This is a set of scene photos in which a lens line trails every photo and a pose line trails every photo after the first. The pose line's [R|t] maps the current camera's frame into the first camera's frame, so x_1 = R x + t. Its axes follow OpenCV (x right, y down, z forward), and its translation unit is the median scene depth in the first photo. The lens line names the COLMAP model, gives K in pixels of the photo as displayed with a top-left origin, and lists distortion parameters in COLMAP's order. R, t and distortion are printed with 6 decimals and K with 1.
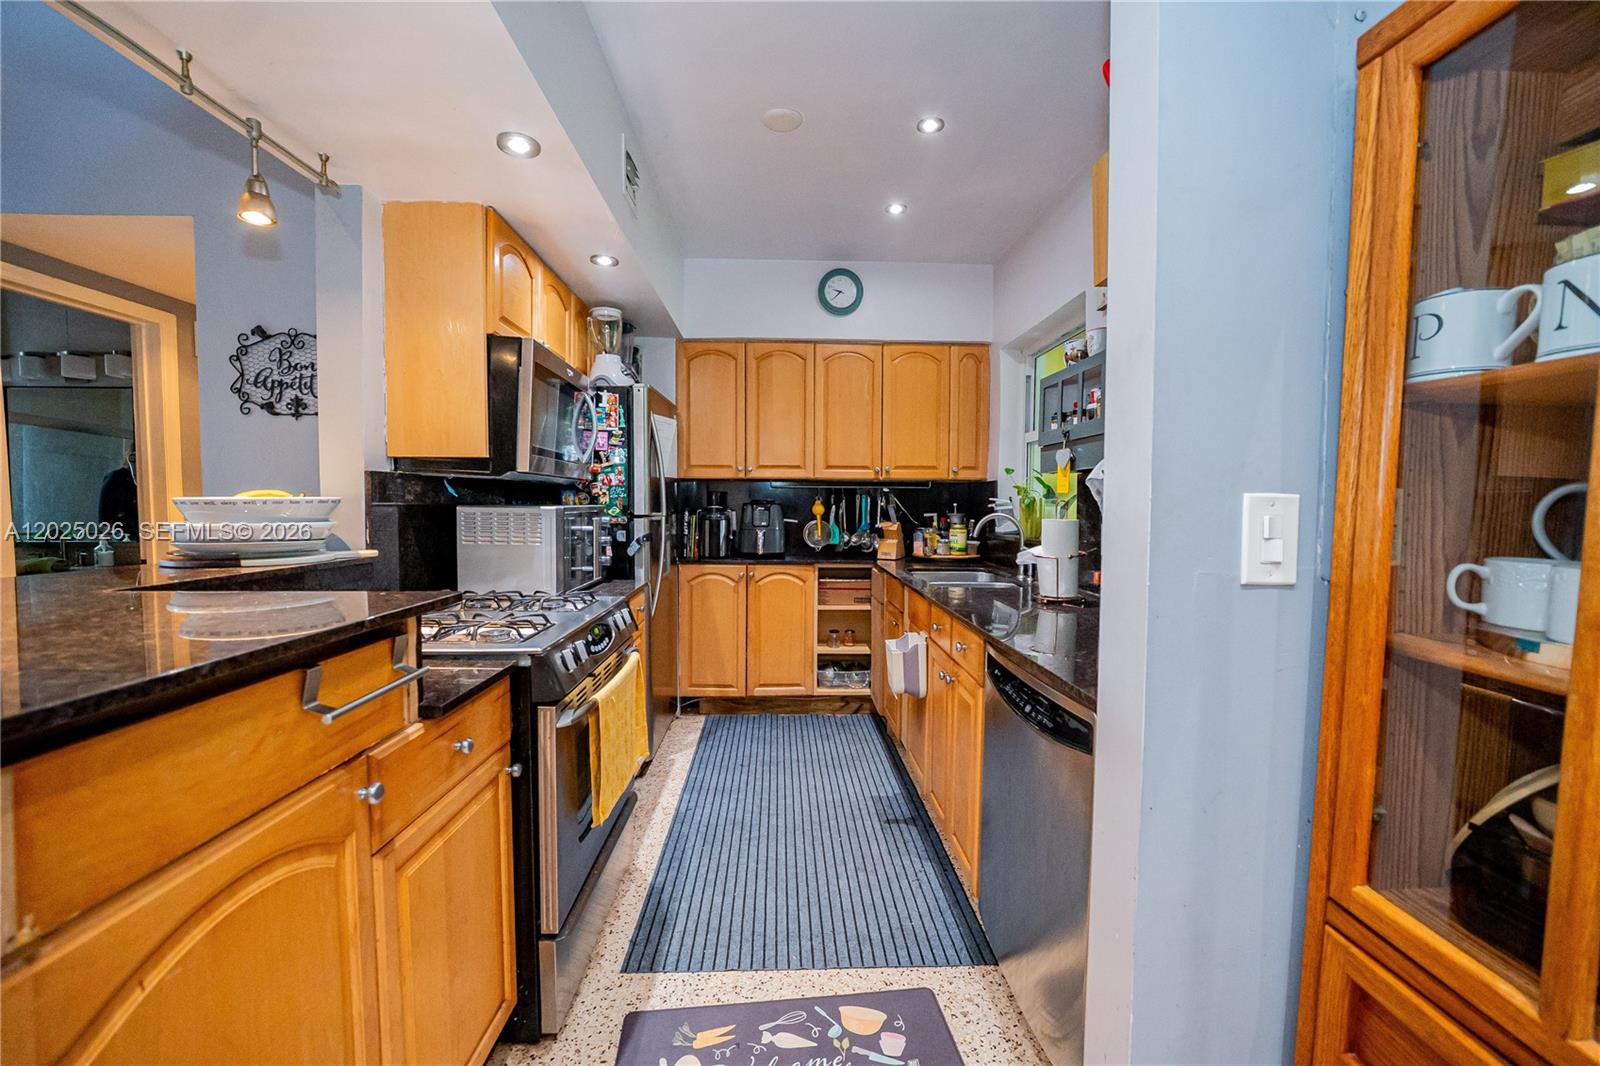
lens RADIAL K [[635.7, 0, 799.7], [0, 635.7, 534.0], [0, 0, 1]] dist [-0.023691, 0.005670]
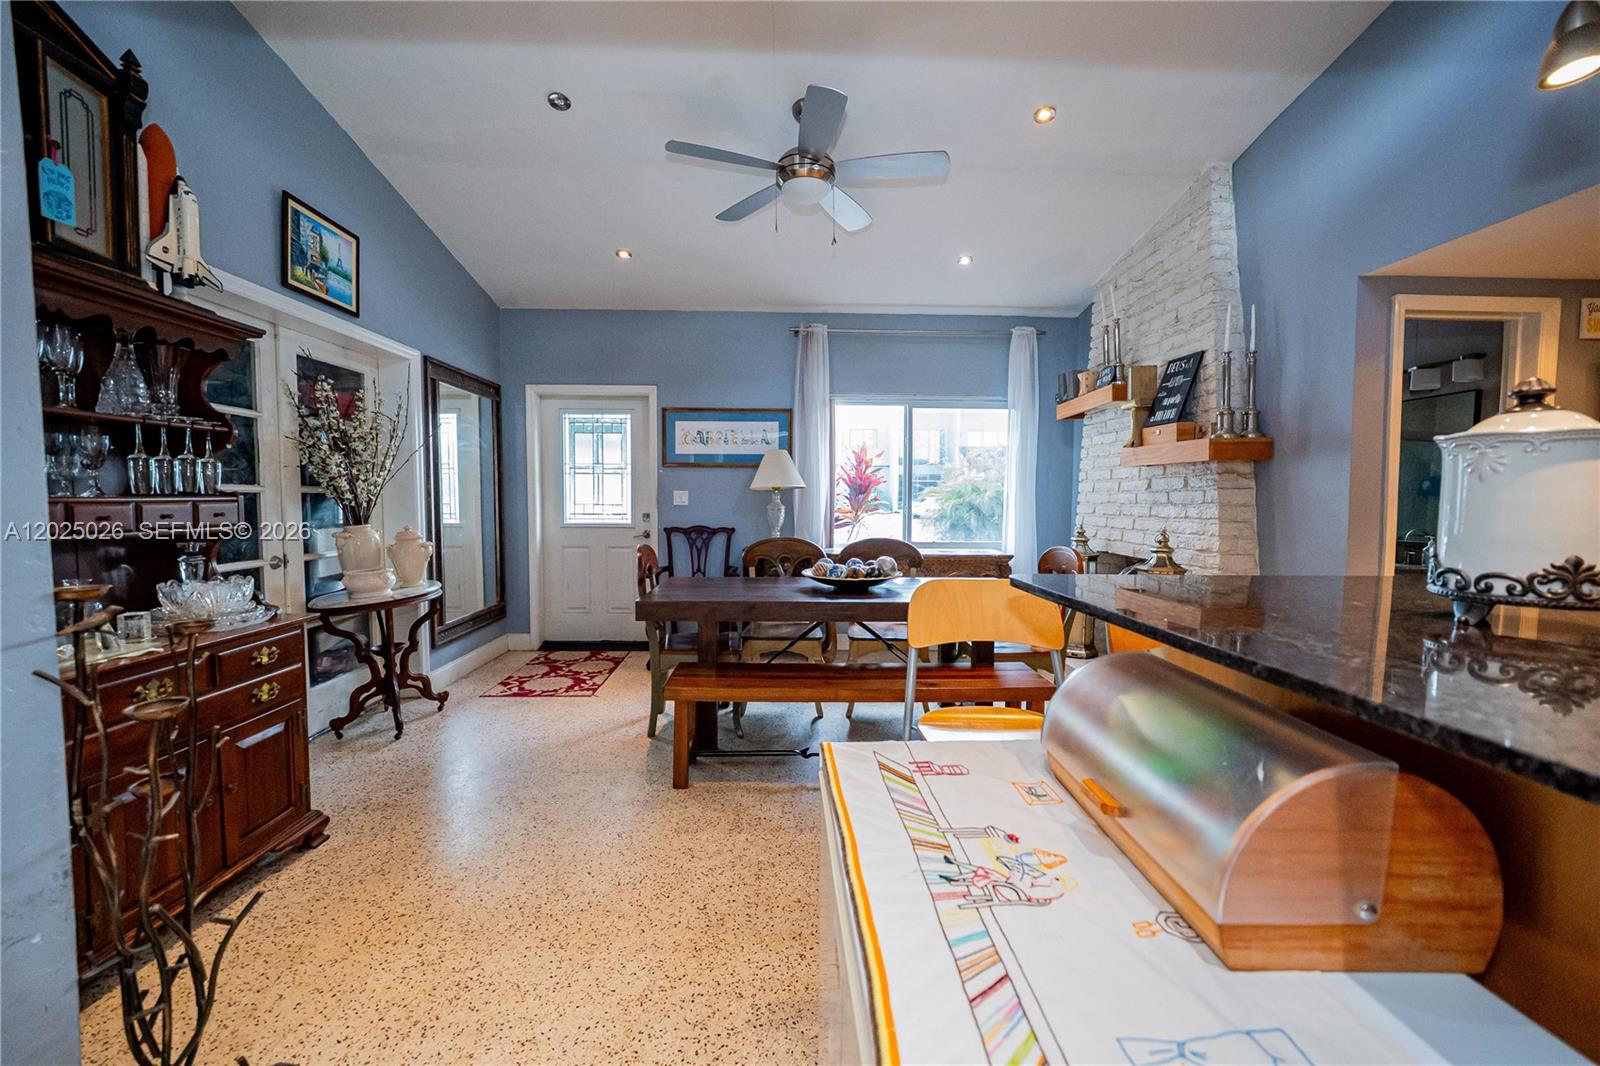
lens RADIAL K [[635.7, 0, 799.7], [0, 635.7, 534.0], [0, 0, 1]] dist [-0.023691, 0.005670]
pose [[0.002976, 0.050604, -0.998714, -0.097531], [-0.055750, 0.997174, 0.050359, 0.004509], [0.998440, 0.055529, 0.005789, -0.085858]]
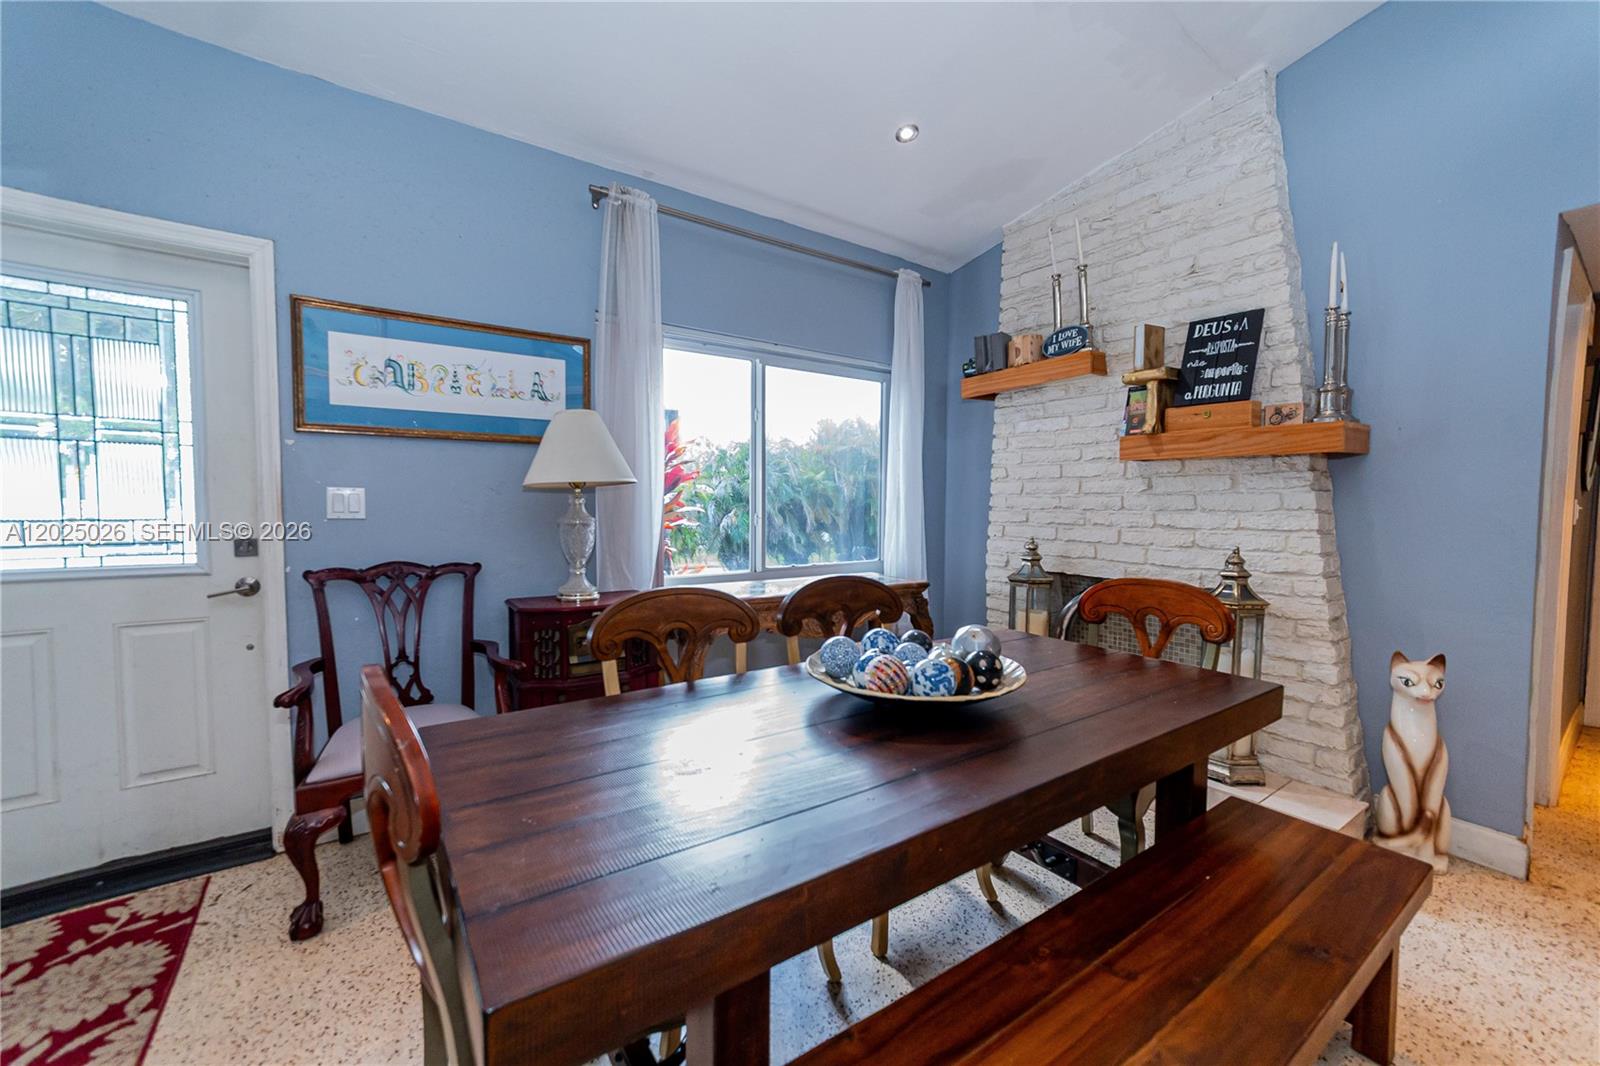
lens RADIAL K [[633.3, 0, 800.0], [0, 633.3, 533.0], [0, 0, 1]] dist [-0.012125, 0.000166]
pose [[0.553125, 0.037569, -0.832251, -0.902692], [-0.043354, 0.998927, 0.016280, 0.011842], [0.831969, 0.027076, 0.554160, -0.377784]]
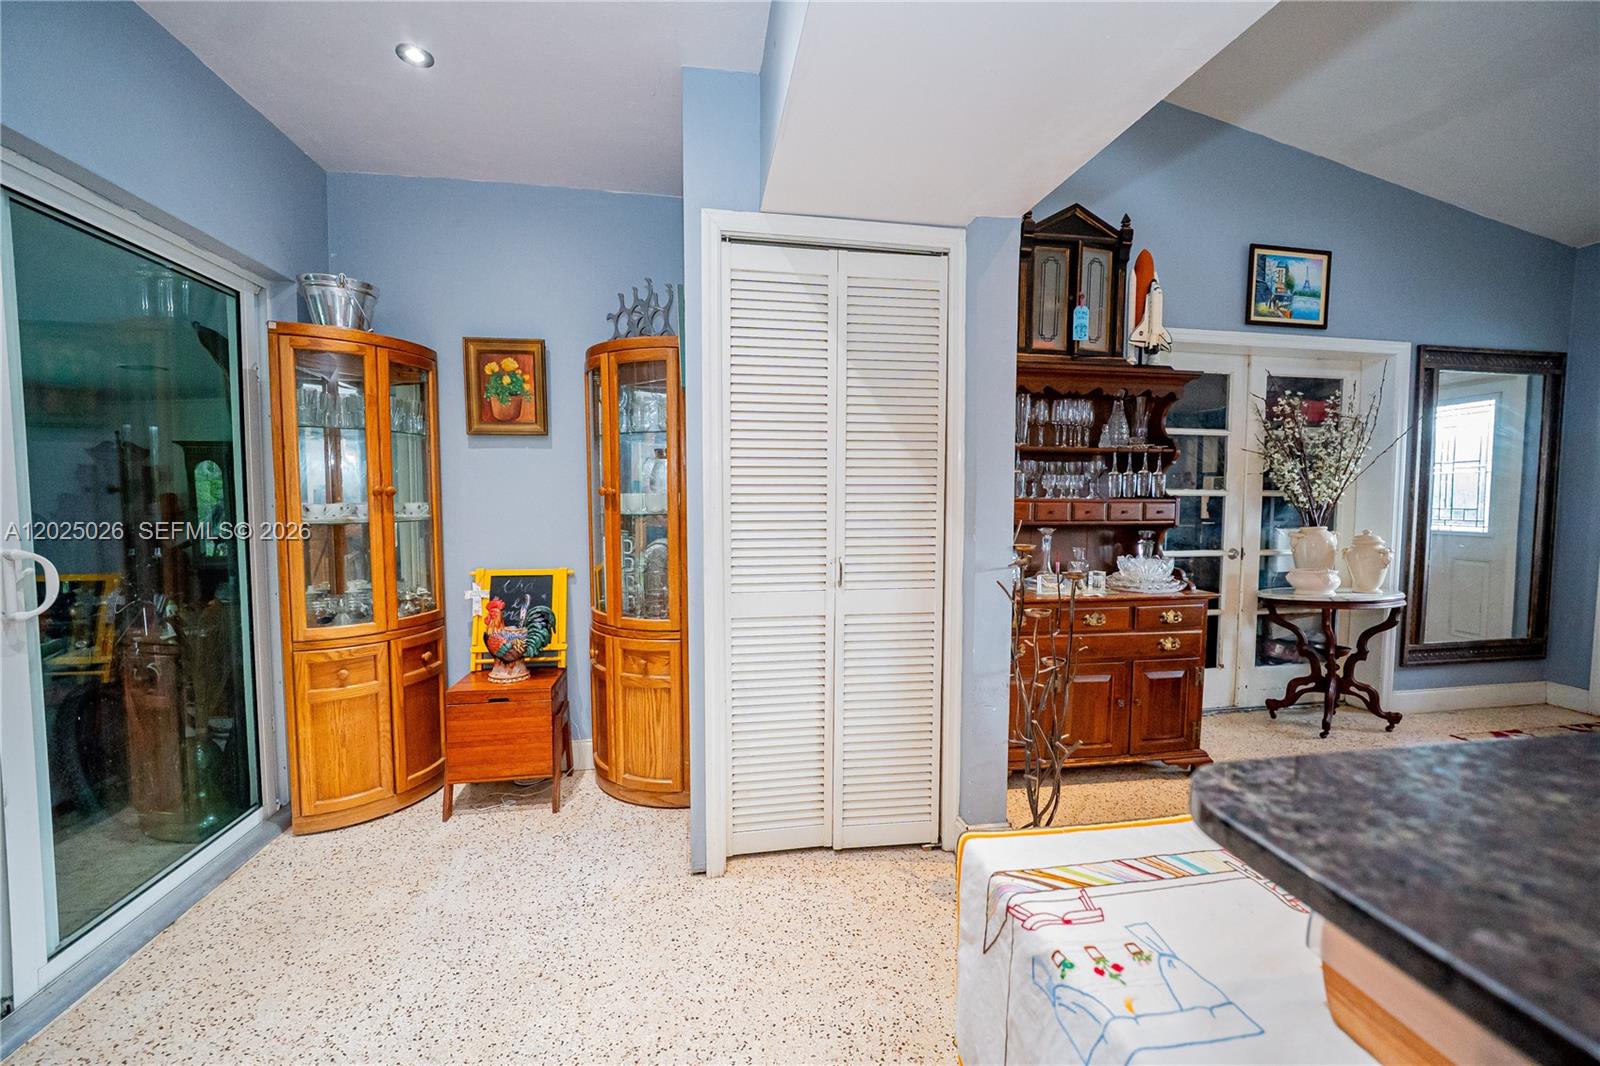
lens RADIAL K [[635.7, 0, 799.7], [0, 635.7, 534.0], [0, 0, 1]] dist [-0.023691, 0.005670]
pose [[-0.991777, -0.001987, -0.127965, -0.112995], [-0.015848, 0.994090, 0.107393, -0.009182], [0.126995, 0.108538, -0.985947, 0.187738]]
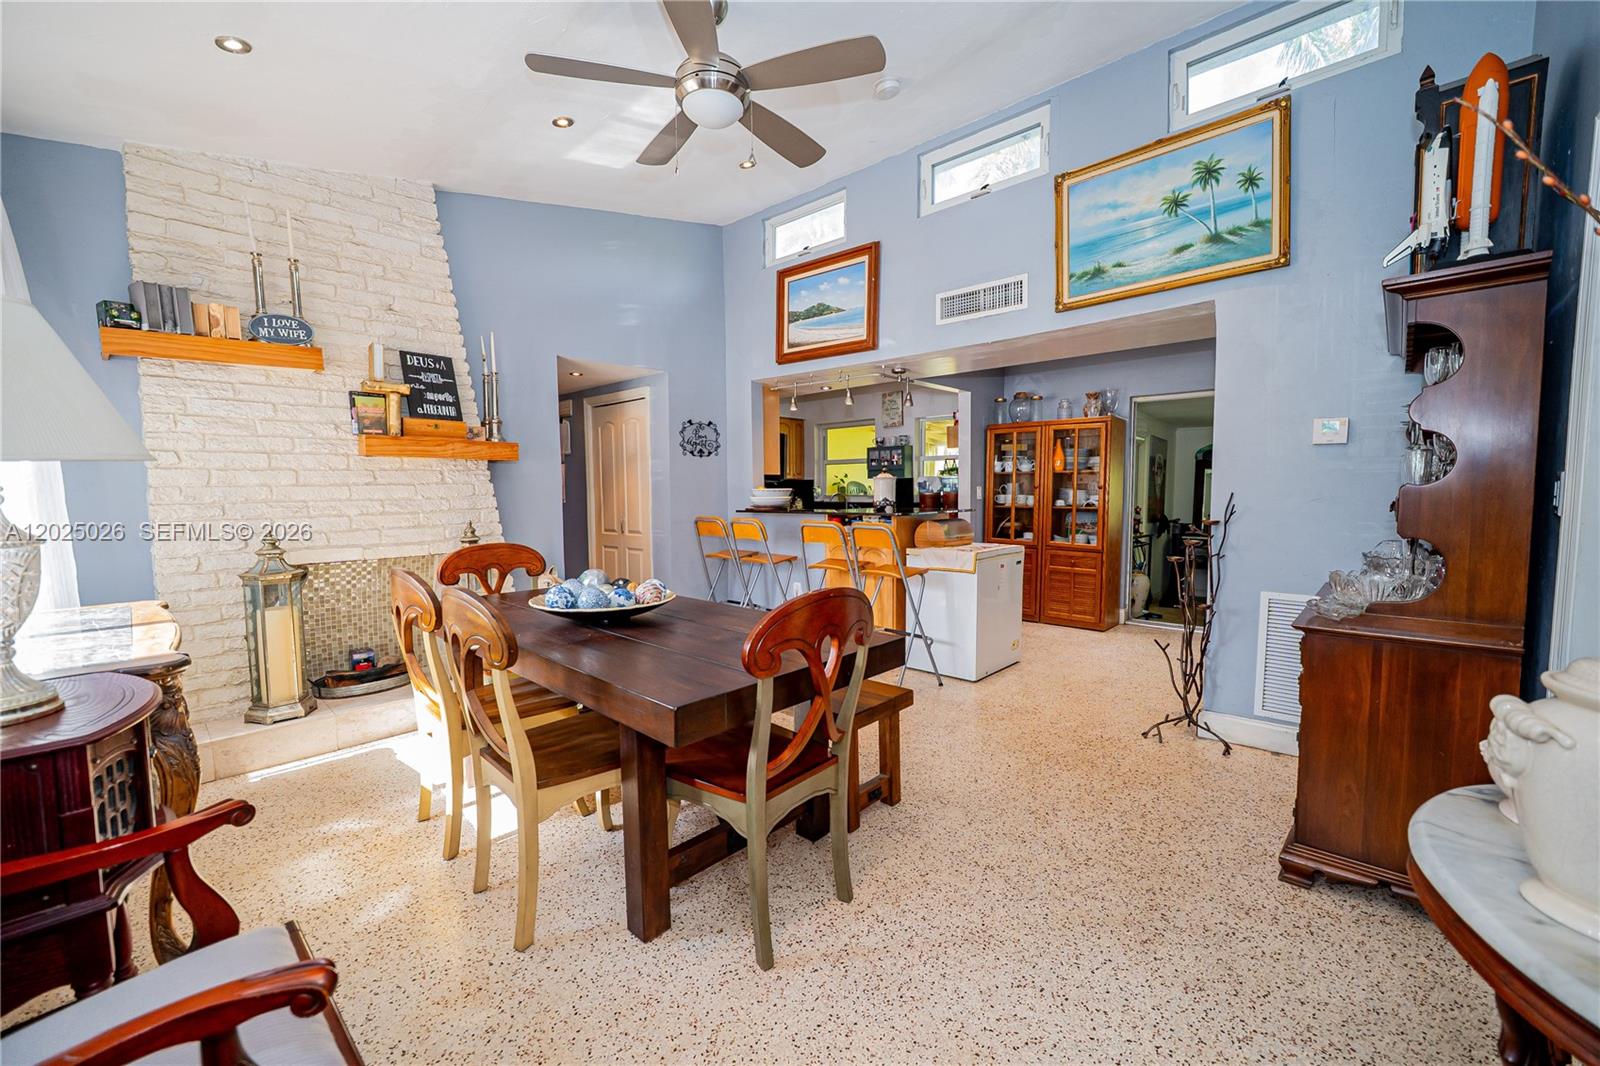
lens RADIAL K [[633.3, 0, 800.0], [0, 633.3, 533.0], [0, 0, 1]] dist [-0.012125, 0.000166]
pose [[0.704233, -0.061697, 0.707283, -1.733391], [0.046576, 0.998086, 0.040689, 0.022873], [-0.708439, 0.004288, 0.705759, -0.781791]]
